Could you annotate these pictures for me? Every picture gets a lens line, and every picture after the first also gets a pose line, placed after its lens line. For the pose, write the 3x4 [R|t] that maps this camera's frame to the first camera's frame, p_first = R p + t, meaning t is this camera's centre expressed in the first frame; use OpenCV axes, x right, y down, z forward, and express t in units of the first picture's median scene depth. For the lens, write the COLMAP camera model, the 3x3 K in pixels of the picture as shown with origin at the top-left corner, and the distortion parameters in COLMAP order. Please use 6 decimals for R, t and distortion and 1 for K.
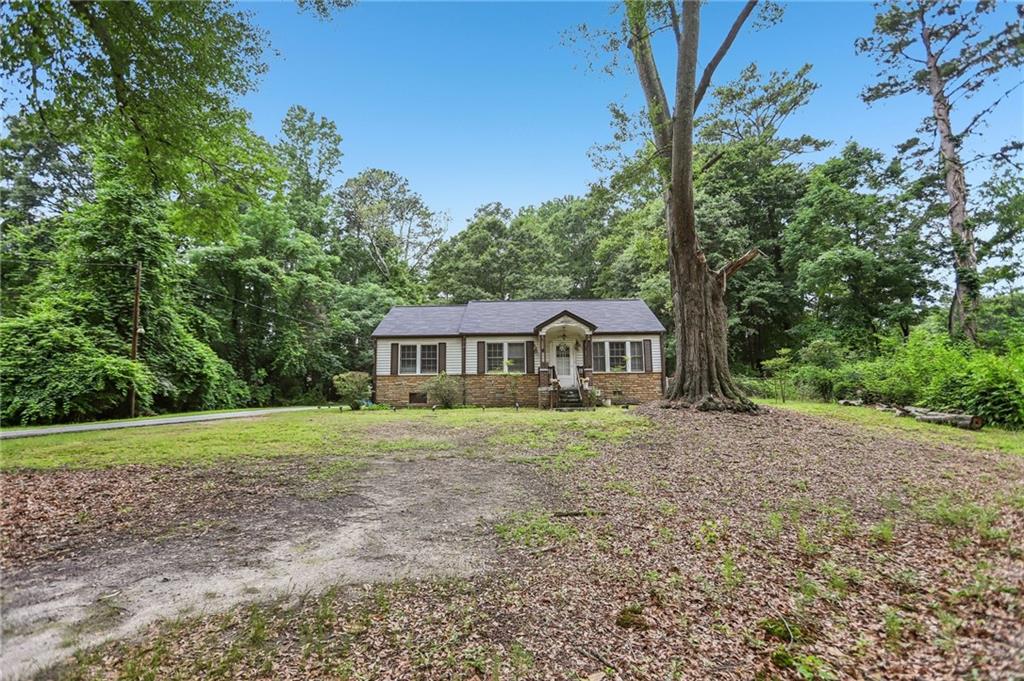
lens RADIAL K [[483.3, 0, 498.4], [0, 483.3, 290.0], [0, 0, 1]] dist [-0.013711, -0.000522]
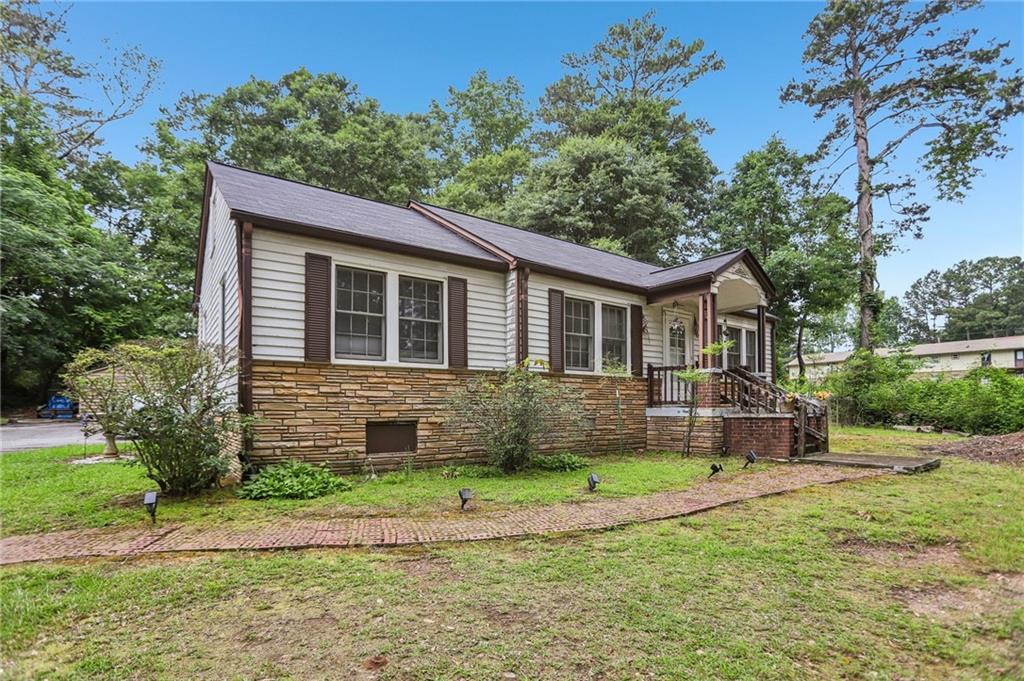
lens RADIAL K [[509.6, 0, 503.2], [0, 509.6, 390.4], [0, 0, 1]] dist [-0.057894, 0.018252]
pose [[0.773942, 0.022378, 0.632861, -0.325409], [-0.145960, 0.978770, 0.143889, 0.133120], [-0.616206, -0.203734, 0.760778, 0.699429]]
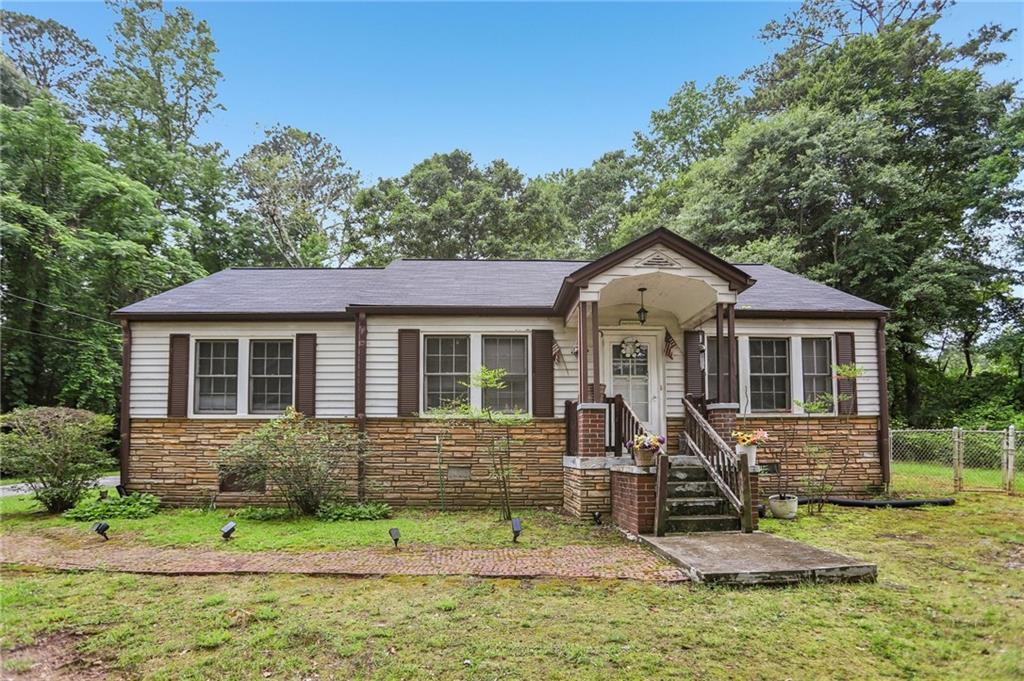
lens RADIAL K [[509.6, 0, 500.3], [0, 509.6, 411.3], [0, 0, 1]] dist [-0.057894, 0.018252]
pose [[0.997665, 0.008901, 0.067714, 0.007530], [-0.019273, 0.987867, 0.154103, 0.107212], [-0.065521, -0.155048, 0.985732, 0.607792]]
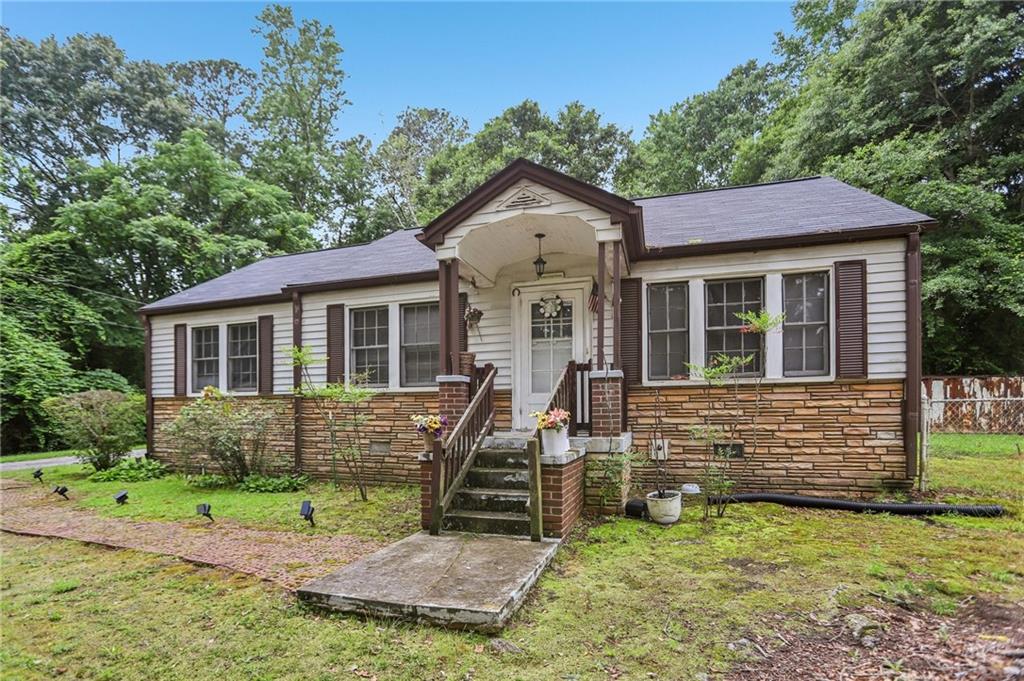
lens RADIAL K [[509.6, 0, 512.6], [0, 509.6, 405.3], [0, 0, 1]] dist [-0.057894, 0.018252]
pose [[0.960978, -0.003905, -0.276599, 0.199391], [0.063869, 0.976016, 0.208118, 0.109788], [0.269152, -0.217663, 0.938179, 0.660609]]
